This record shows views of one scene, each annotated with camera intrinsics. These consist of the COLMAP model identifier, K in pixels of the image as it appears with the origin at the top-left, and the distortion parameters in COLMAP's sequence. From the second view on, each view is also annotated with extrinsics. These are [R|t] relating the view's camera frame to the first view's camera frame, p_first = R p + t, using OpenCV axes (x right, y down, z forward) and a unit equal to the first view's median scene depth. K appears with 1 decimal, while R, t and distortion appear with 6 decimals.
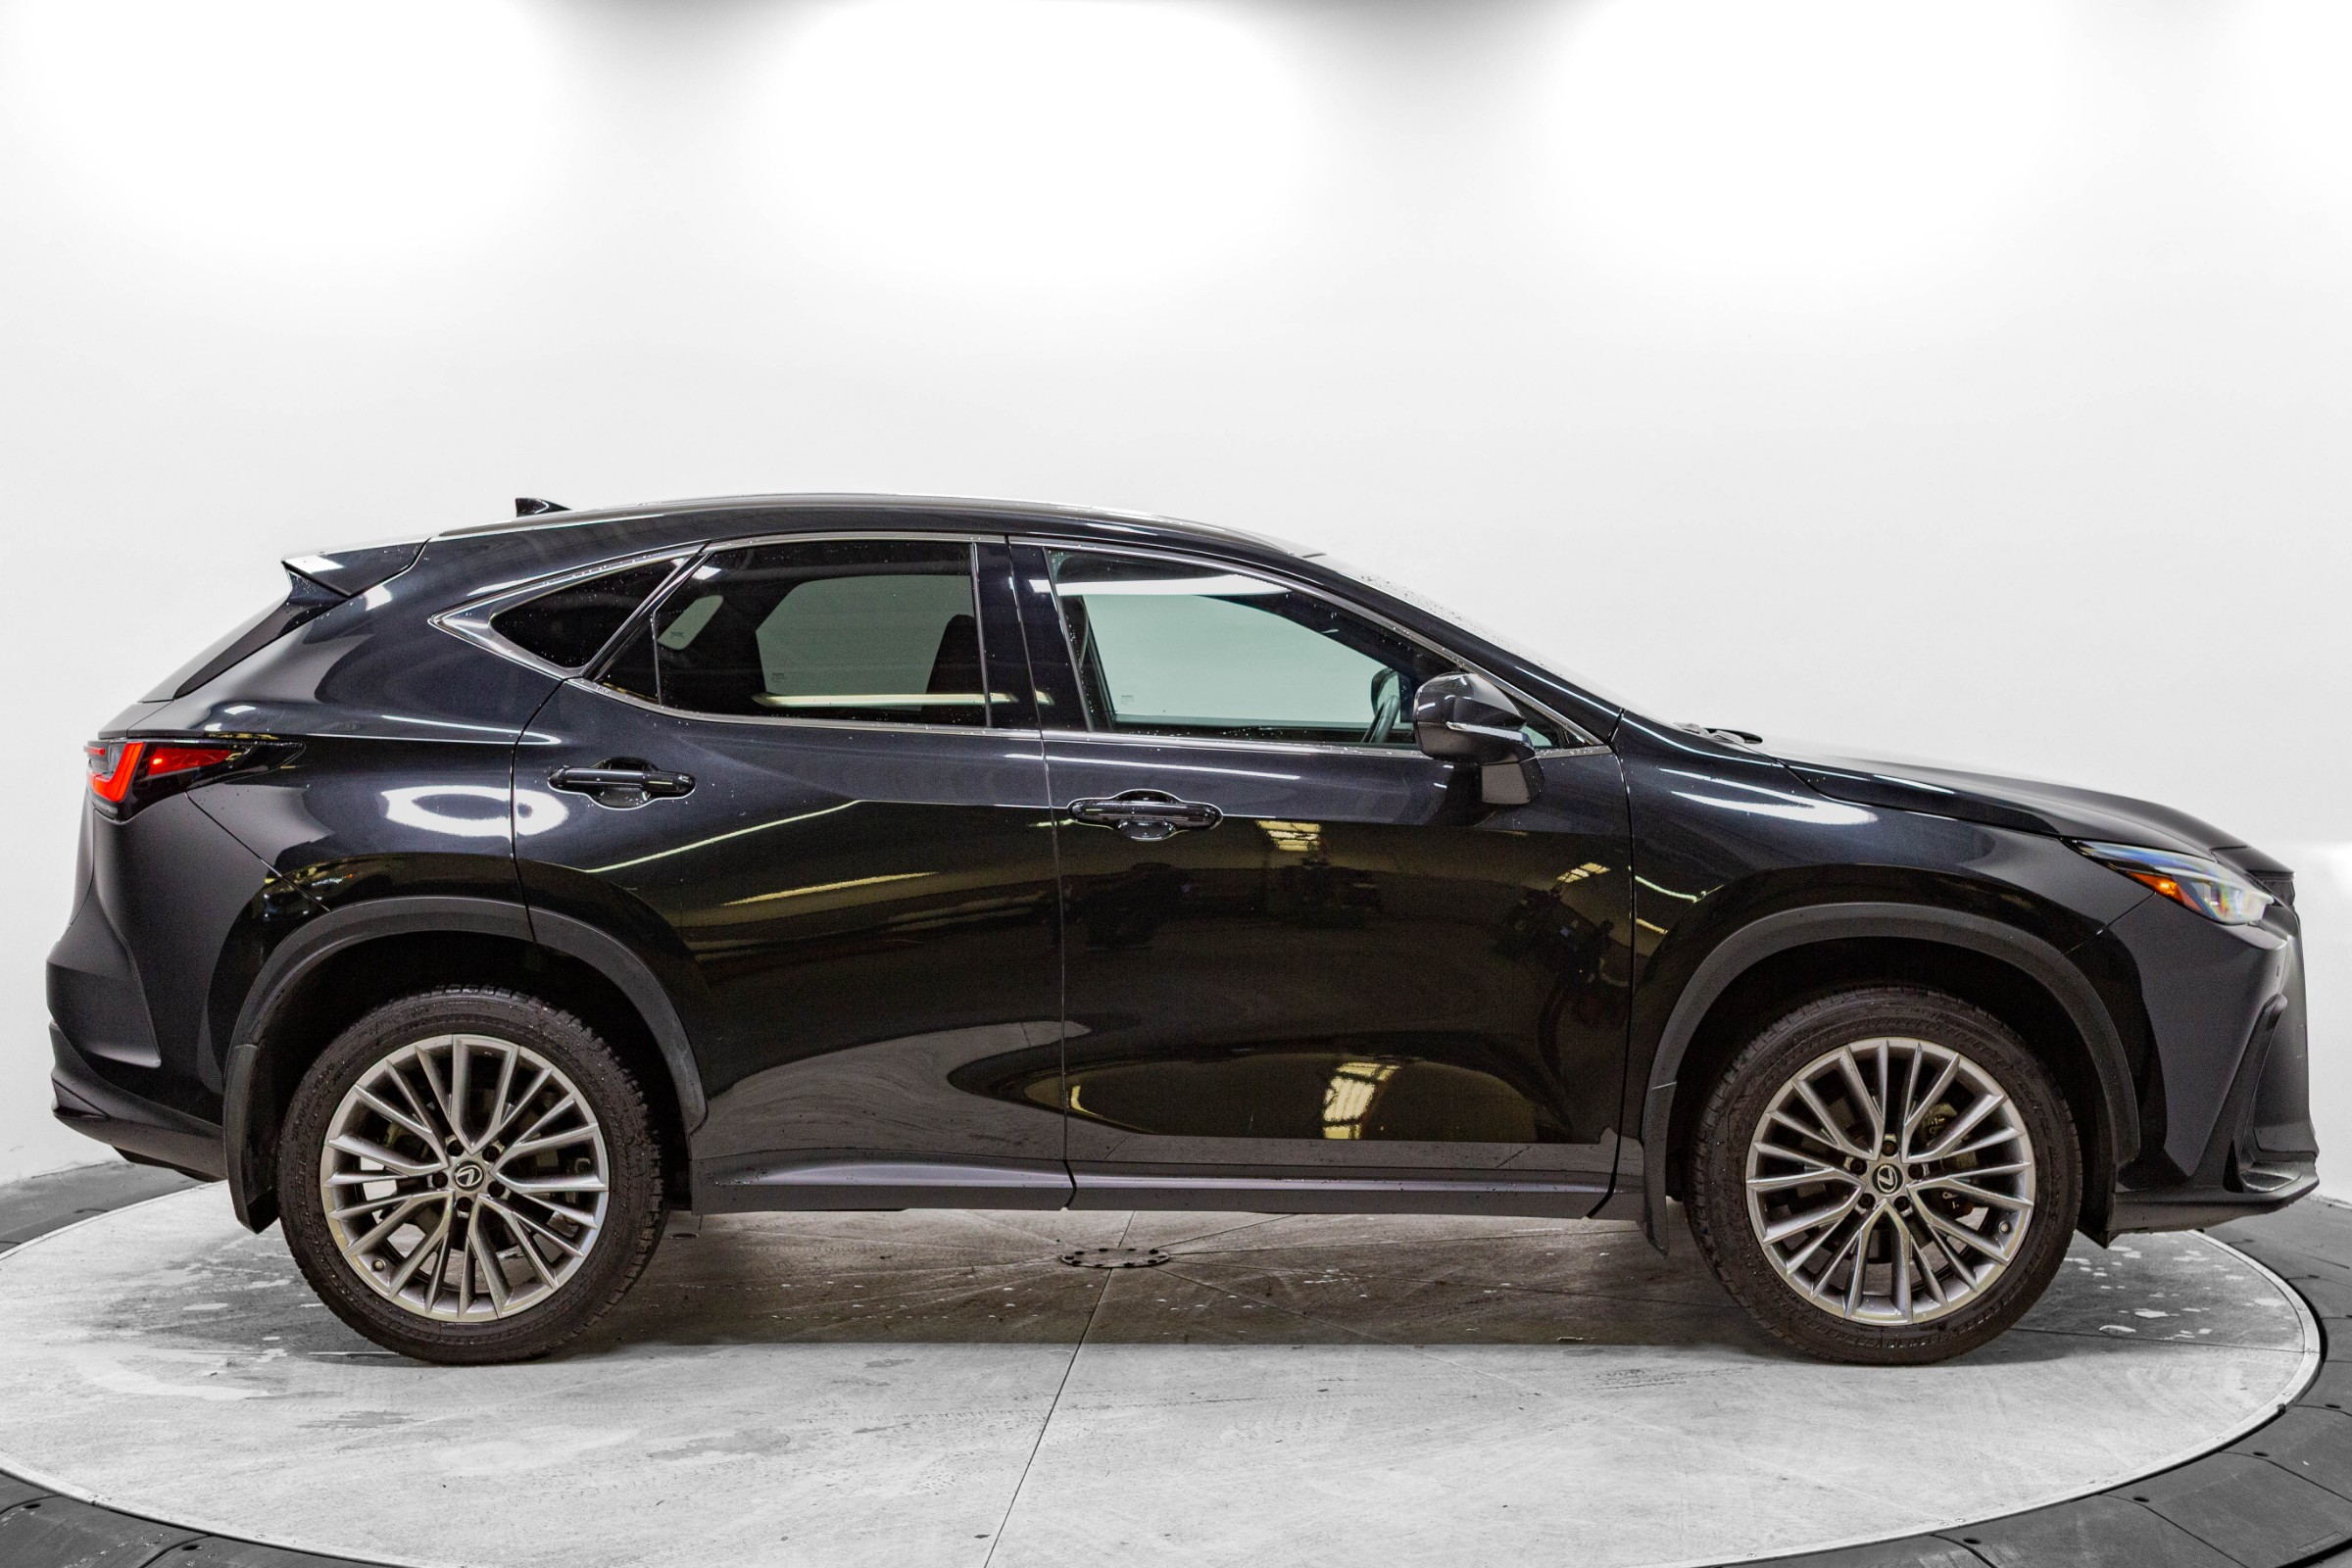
lens RADIAL K [[3272.9, 0, 1178.1], [0, 3272.9, 606.7], [0, 0, 1]] dist [-0.065058, -0.007241]
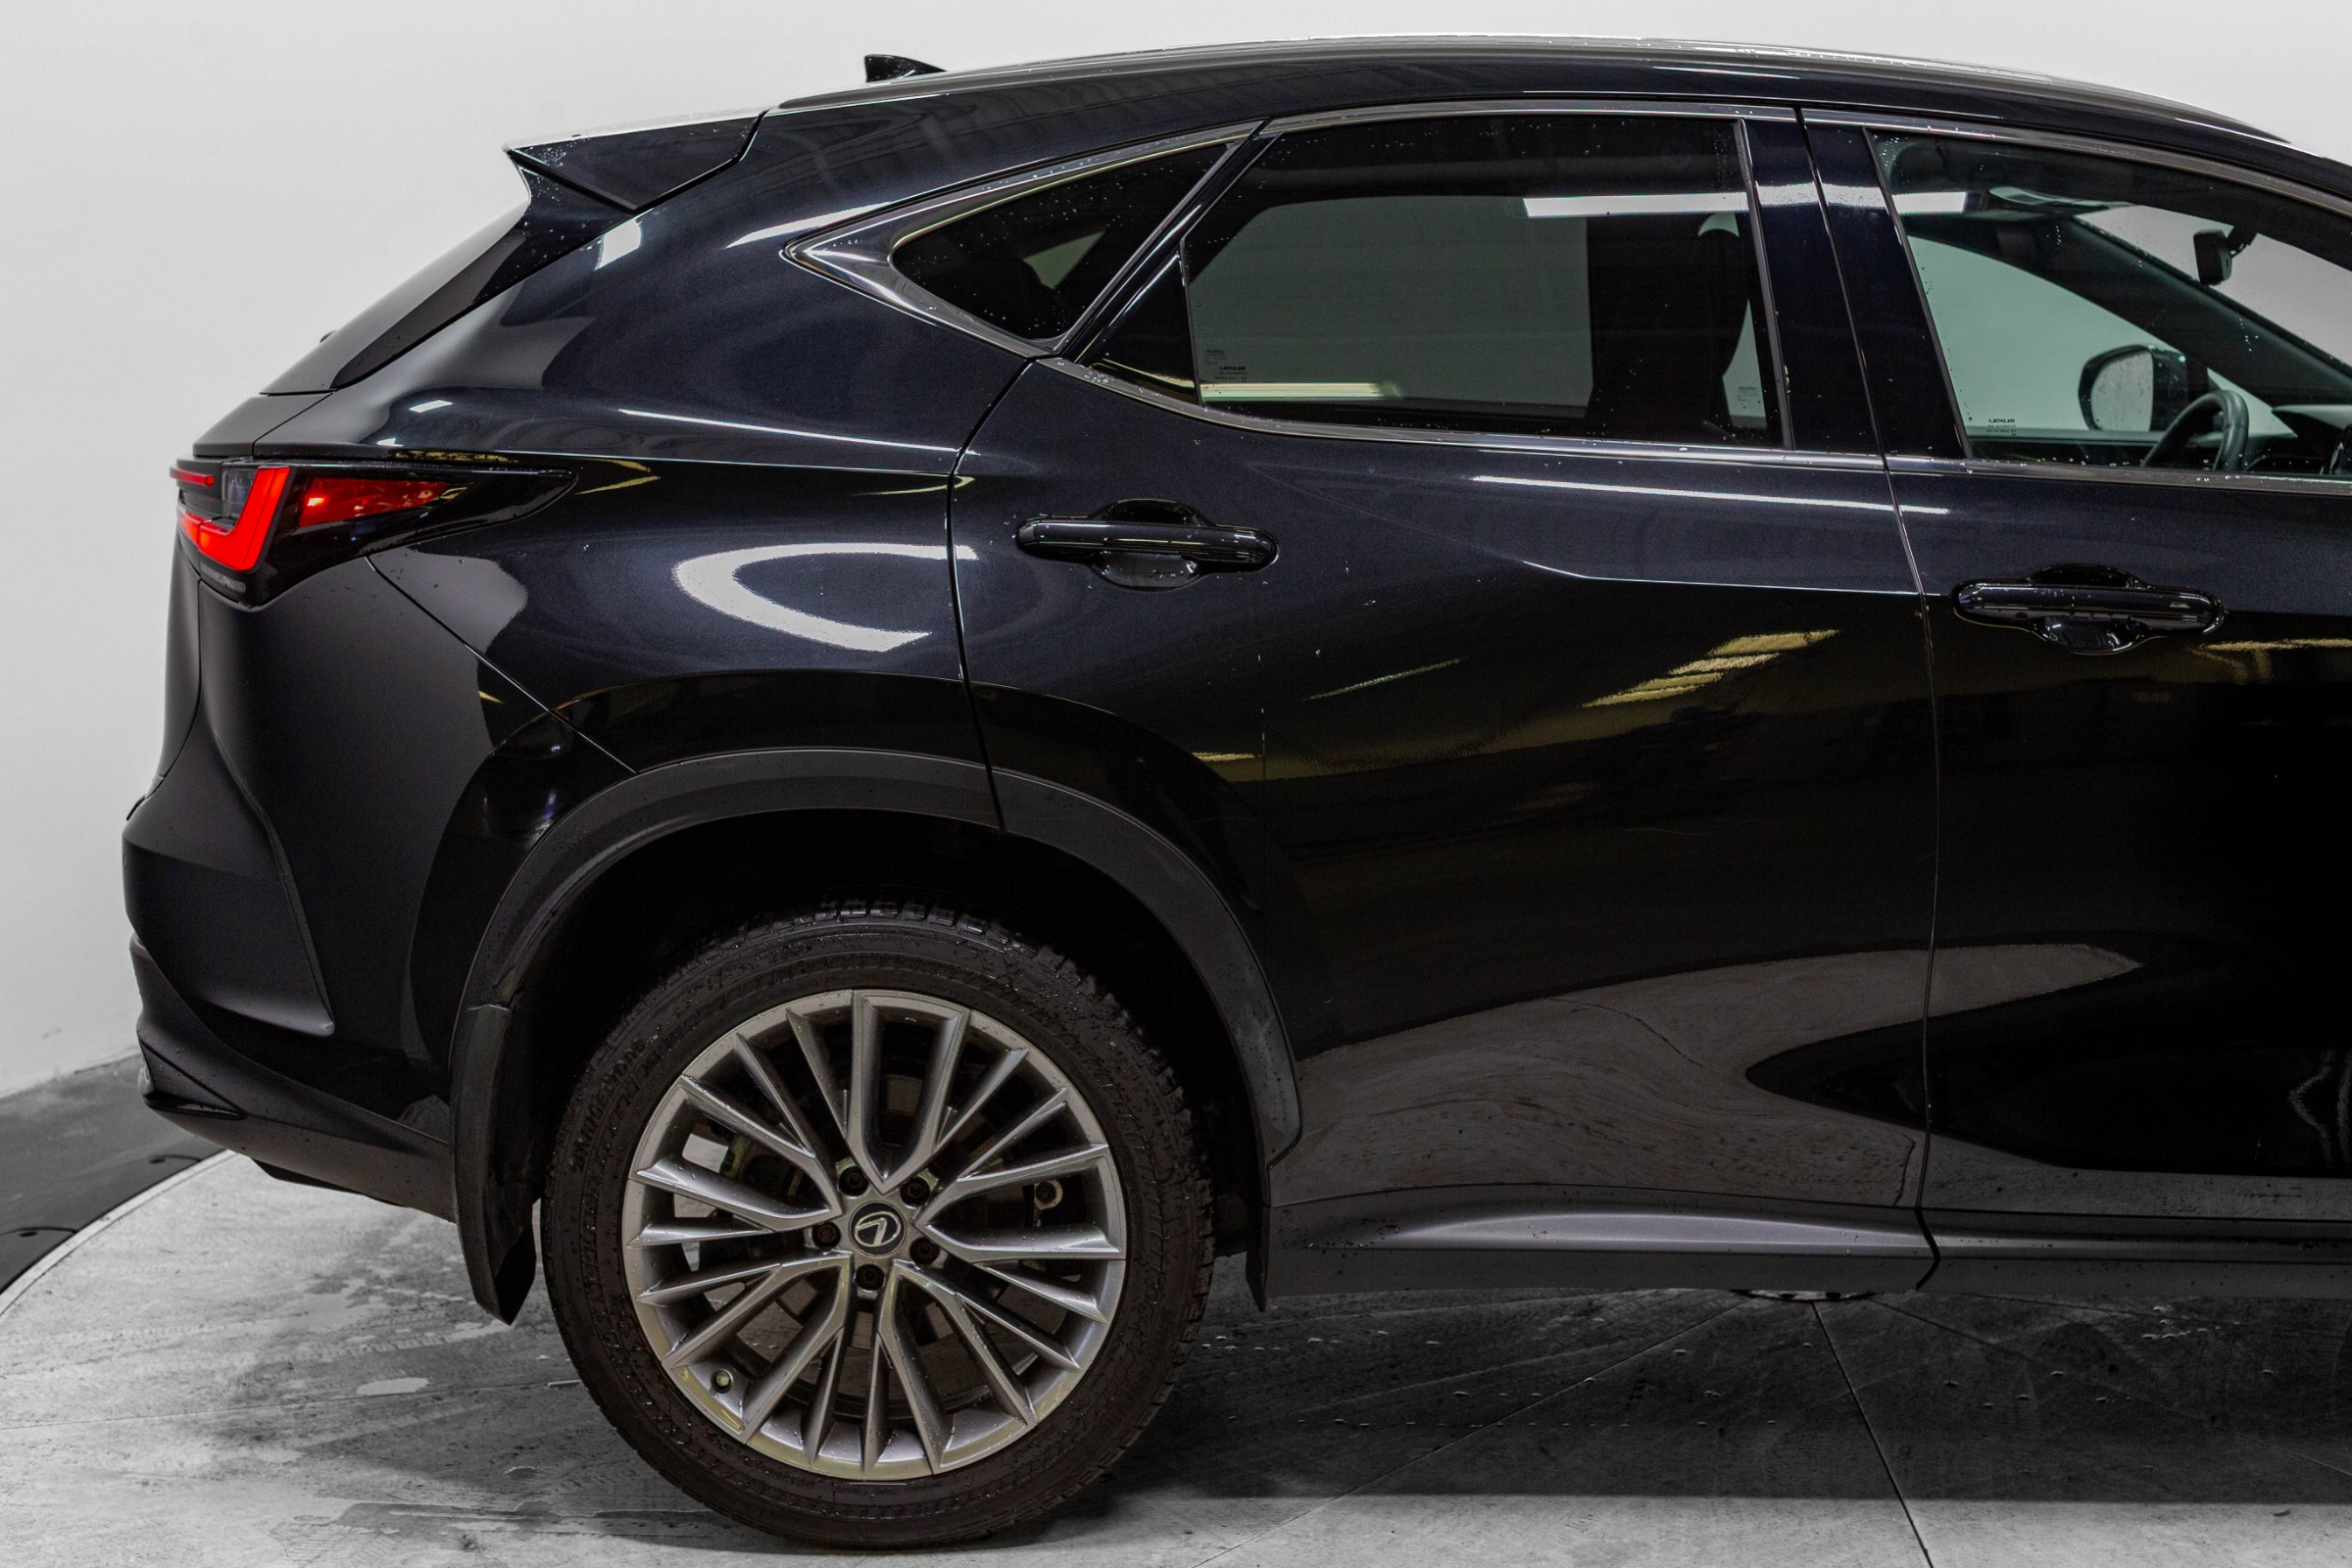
lens RADIAL K [[3593.9, 0, 1176.0], [0, 3593.9, 784.0], [0, 0, 1]] dist [-0.038705, -0.031816]
pose [[0.999634, 0.009806, -0.025221, -0.150127], [-0.006165, 0.990046, 0.140609, 0.007879], [0.026349, -0.140402, 0.989744, 0.386289]]
